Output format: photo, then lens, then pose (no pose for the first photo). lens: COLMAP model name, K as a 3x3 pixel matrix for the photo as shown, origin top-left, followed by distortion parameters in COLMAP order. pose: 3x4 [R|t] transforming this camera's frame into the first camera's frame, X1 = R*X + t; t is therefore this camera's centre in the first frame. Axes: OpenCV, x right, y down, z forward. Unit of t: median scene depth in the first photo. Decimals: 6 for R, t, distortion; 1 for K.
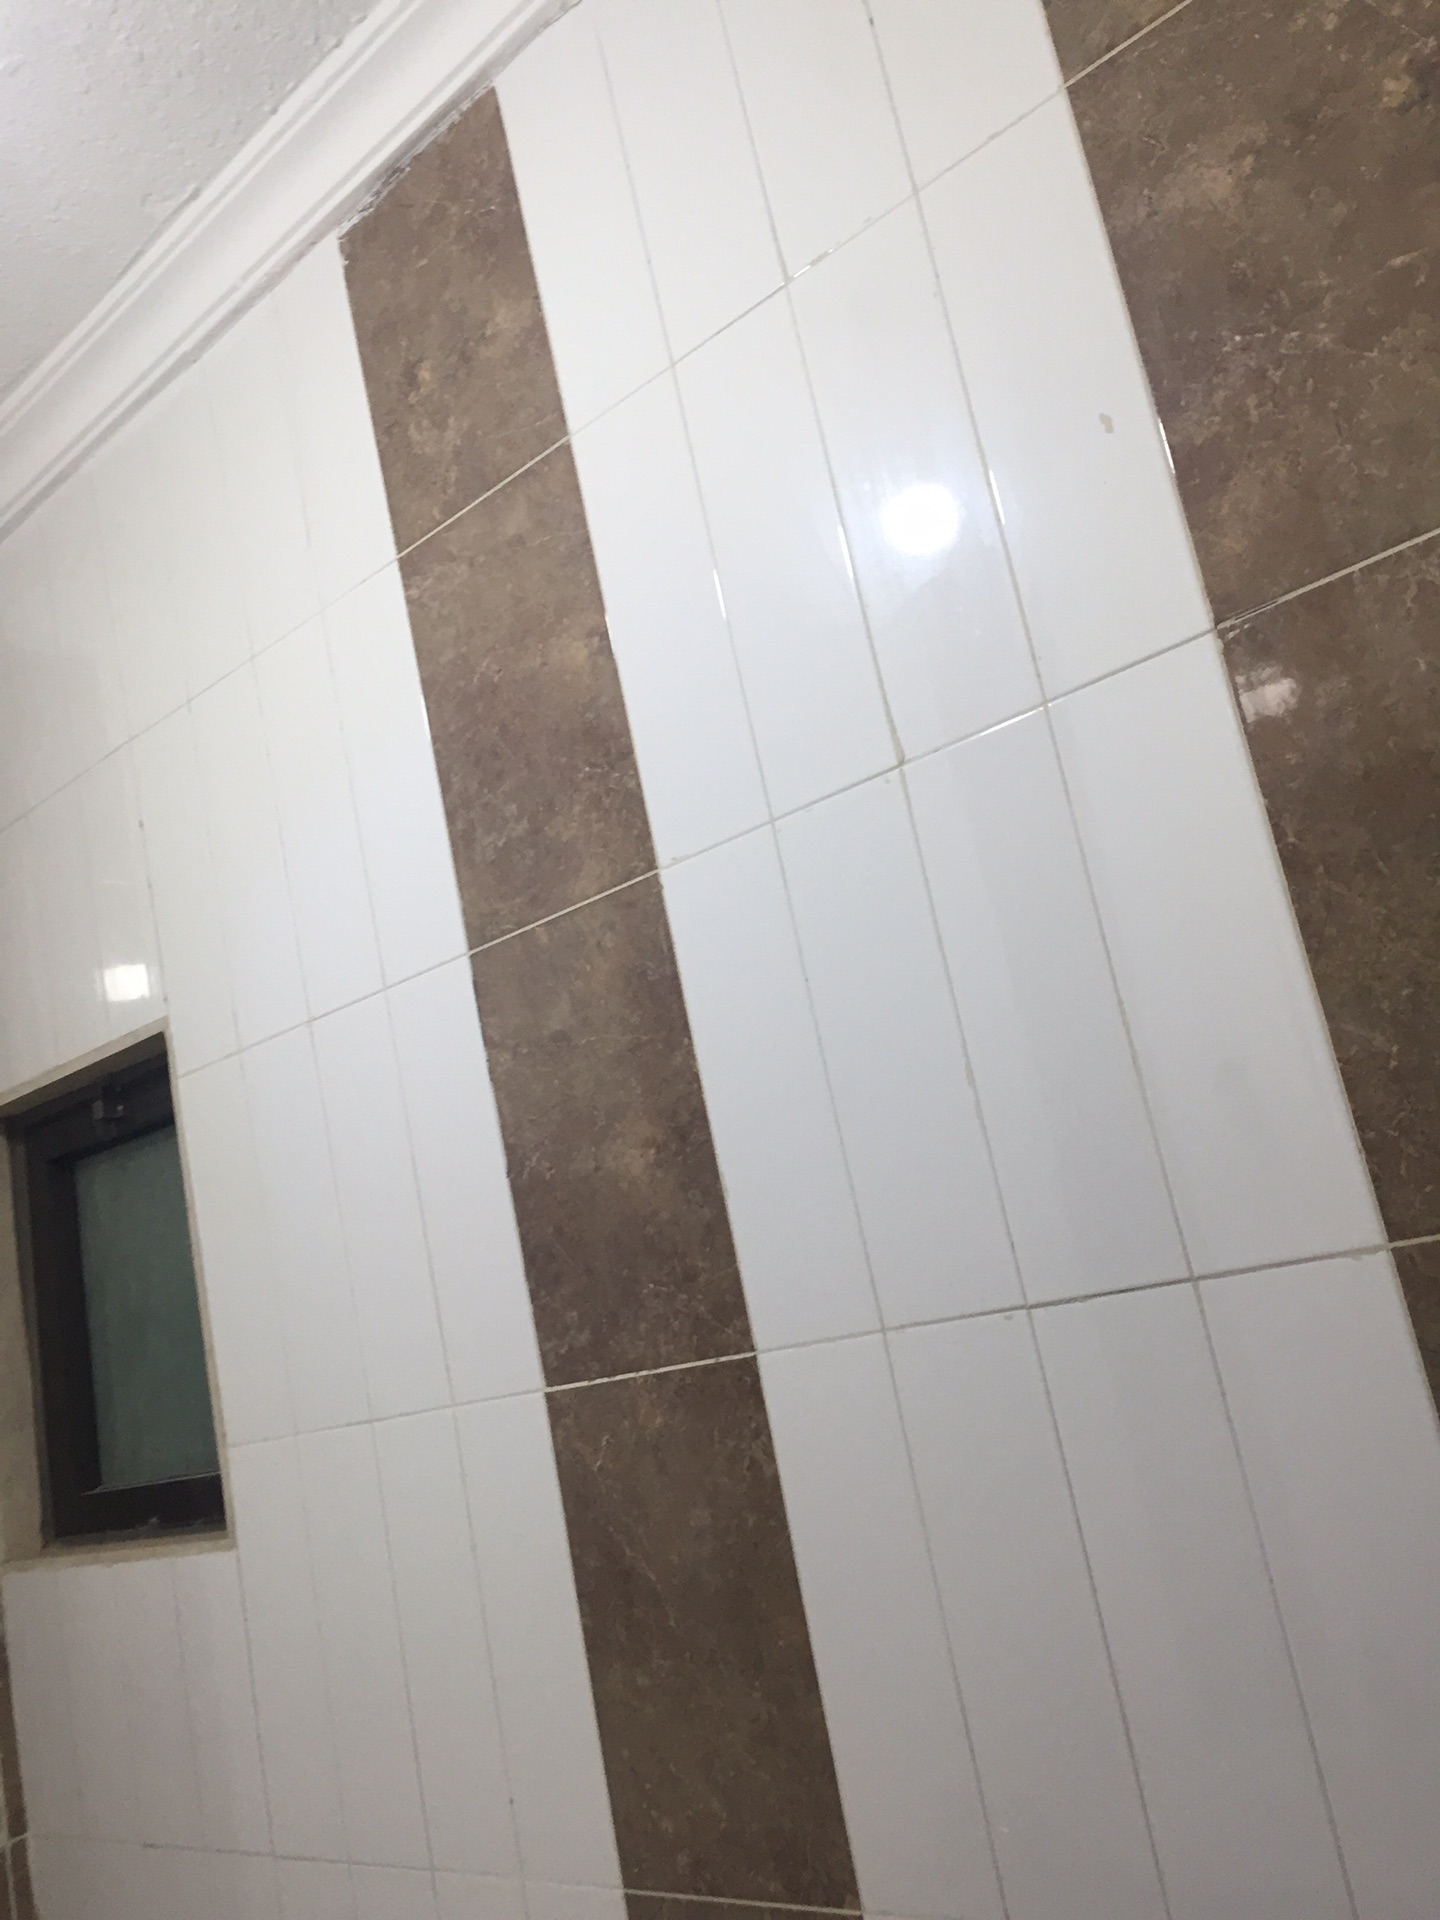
lens RADIAL K [[1651.1, 0, 725.0], [0, 1651.1, 936.2], [0, 0, 1]] dist [0.080023, -0.108516]
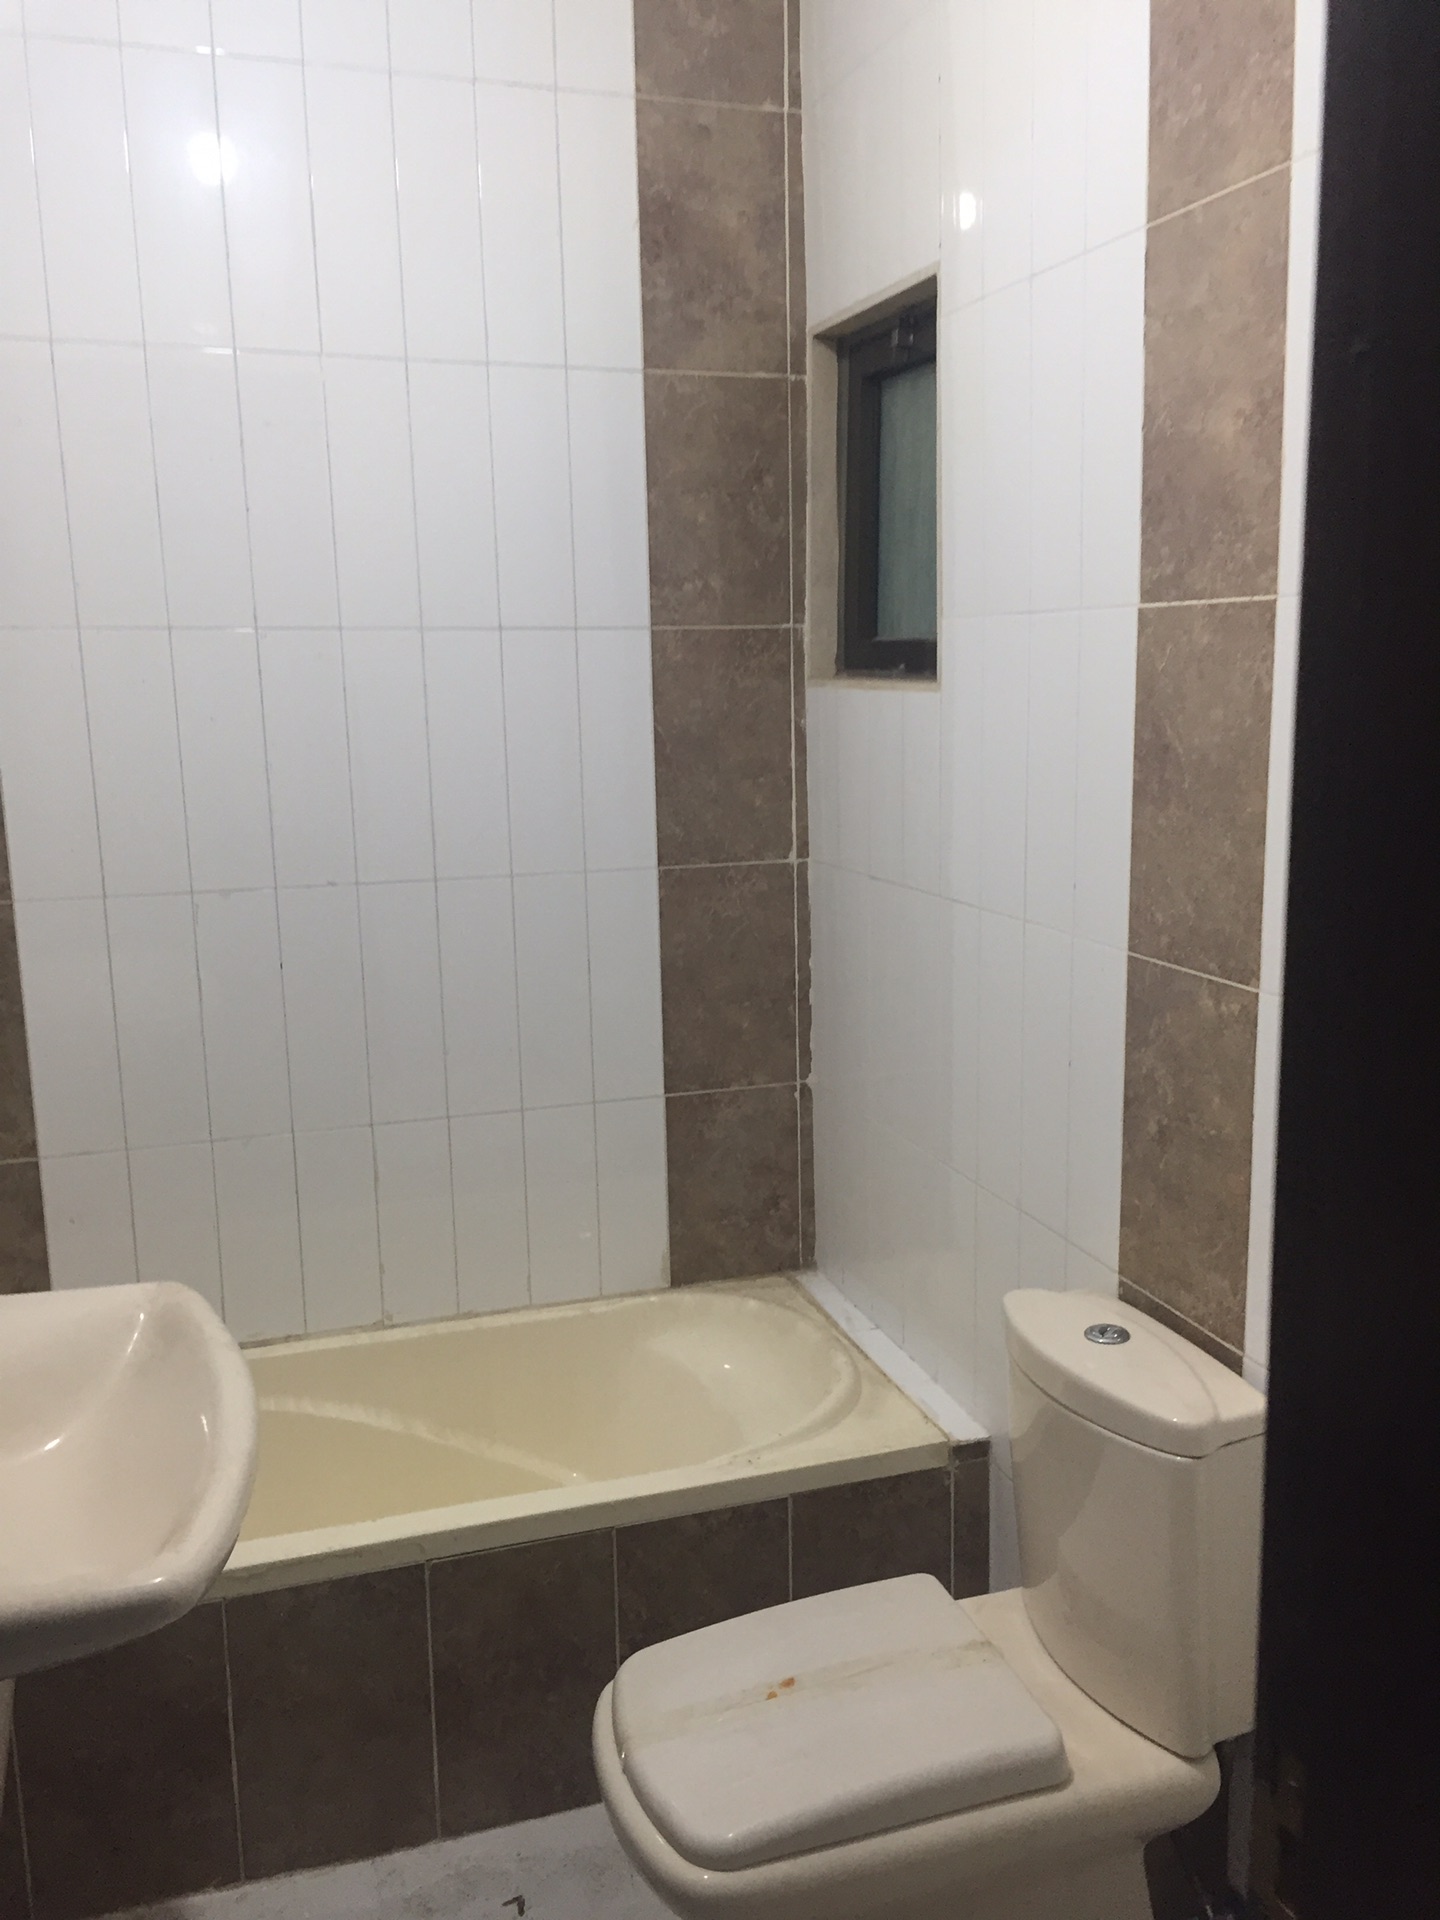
lens RADIAL K [[1651.1, 0, 716.1], [0, 1651.1, 954.0], [0, 0, 1]] dist [0.080023, -0.108516]
pose [[0.853418, 0.260652, -0.451374, 0.286214], [-0.033958, 0.891947, 0.450863, -0.061141], [0.520120, -0.369447, 0.770054, -0.287164]]
